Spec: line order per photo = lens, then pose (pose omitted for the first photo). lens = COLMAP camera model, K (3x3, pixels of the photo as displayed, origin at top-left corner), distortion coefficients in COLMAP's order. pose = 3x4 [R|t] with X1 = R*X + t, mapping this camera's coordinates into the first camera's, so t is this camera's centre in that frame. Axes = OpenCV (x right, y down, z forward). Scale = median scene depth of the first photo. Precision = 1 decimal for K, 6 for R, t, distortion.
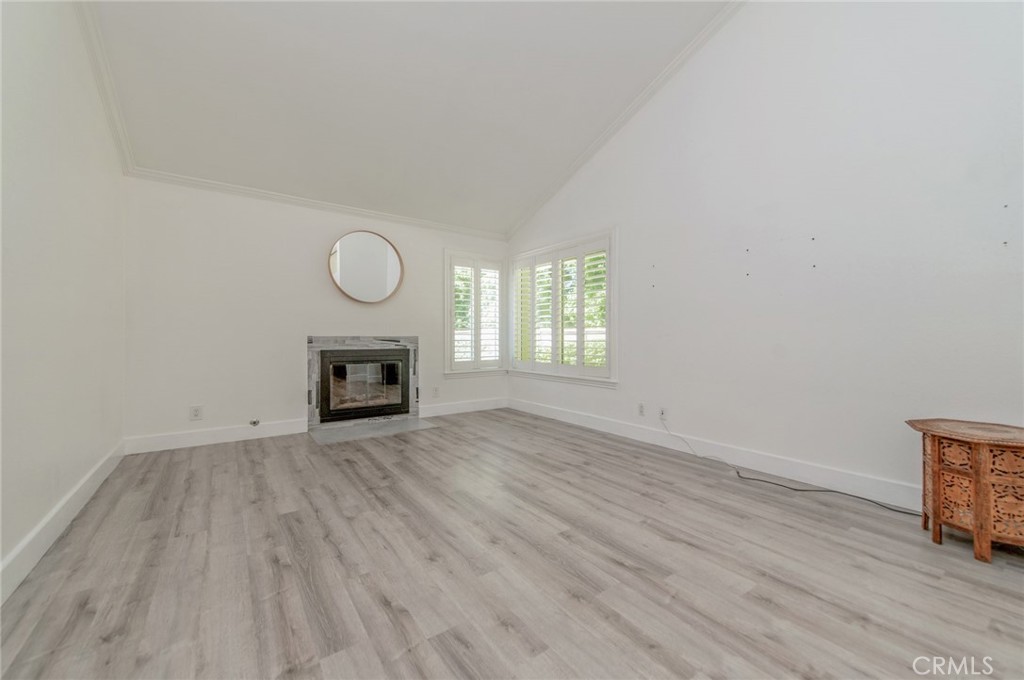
lens RADIAL K [[404.3, 0, 506.9], [0, 404.3, 347.2], [0, 0, 1]] dist [0.009347, -0.000751]
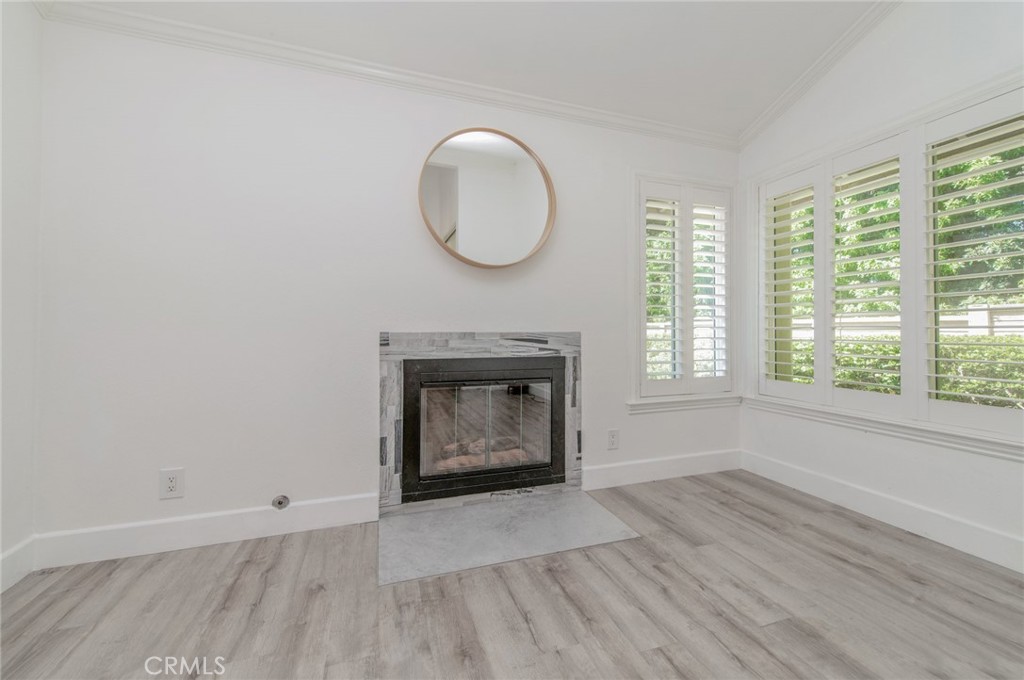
lens RADIAL K [[404.3, 0, 512.4], [0, 404.3, 335.2], [0, 0, 1]] dist [0.009347, -0.000751]
pose [[0.968564, -0.001382, -0.248760, -0.179054], [-0.004079, 0.999762, -0.021436, -0.011581], [0.248731, 0.021777, 0.968328, 0.483769]]
